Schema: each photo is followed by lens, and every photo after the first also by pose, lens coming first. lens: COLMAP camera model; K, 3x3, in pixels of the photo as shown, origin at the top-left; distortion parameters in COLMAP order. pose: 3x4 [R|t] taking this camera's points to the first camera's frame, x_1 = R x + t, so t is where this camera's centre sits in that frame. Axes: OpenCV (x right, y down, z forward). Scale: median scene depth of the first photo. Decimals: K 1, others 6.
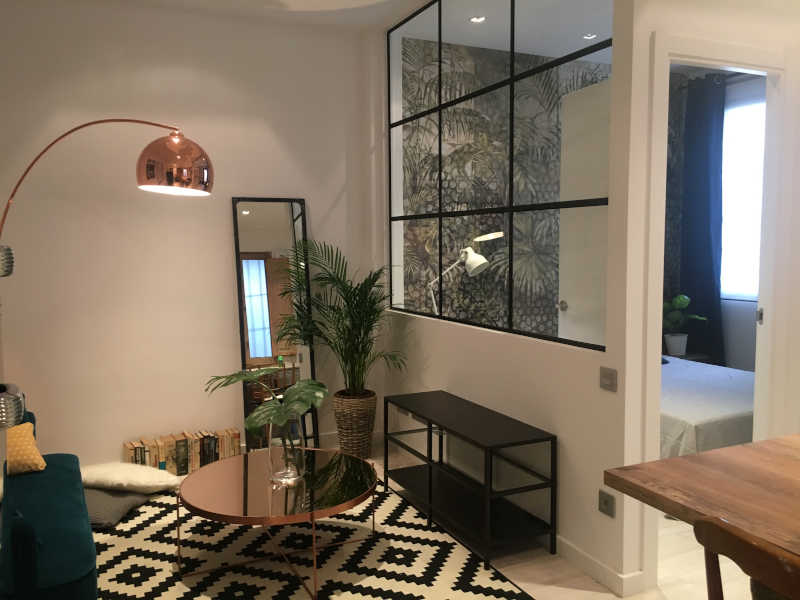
lens RADIAL K [[689.0, 0, 402.0], [0, 689.0, 295.5], [0, 0, 1]] dist [0.074345, -0.099259]
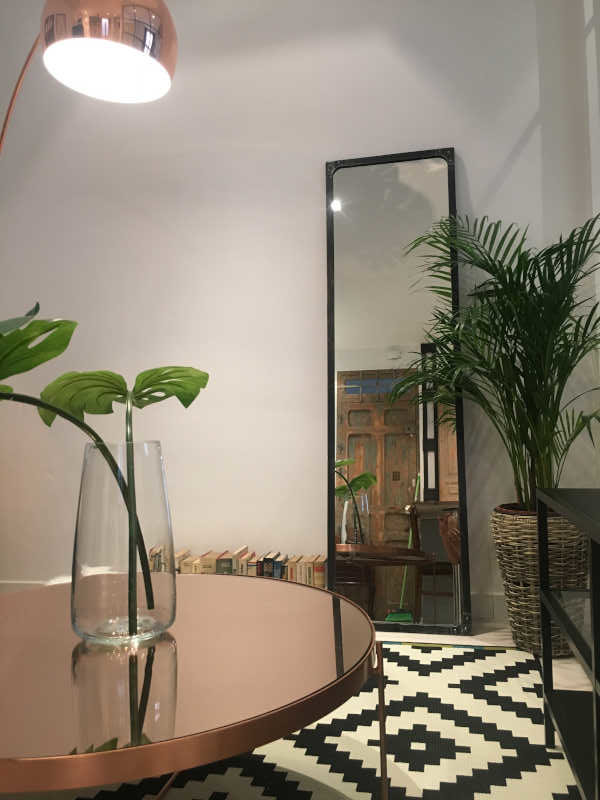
lens RADIAL K [[689.0, 0, 305.2], [0, 689.0, 406.7], [0, 0, 1]] dist [0.074345, -0.099259]
pose [[0.795170, -0.034075, -0.605428, 0.093119], [-0.028701, 0.995186, -0.093708, 0.120052], [0.605706, 0.091890, 0.790364, 0.517273]]
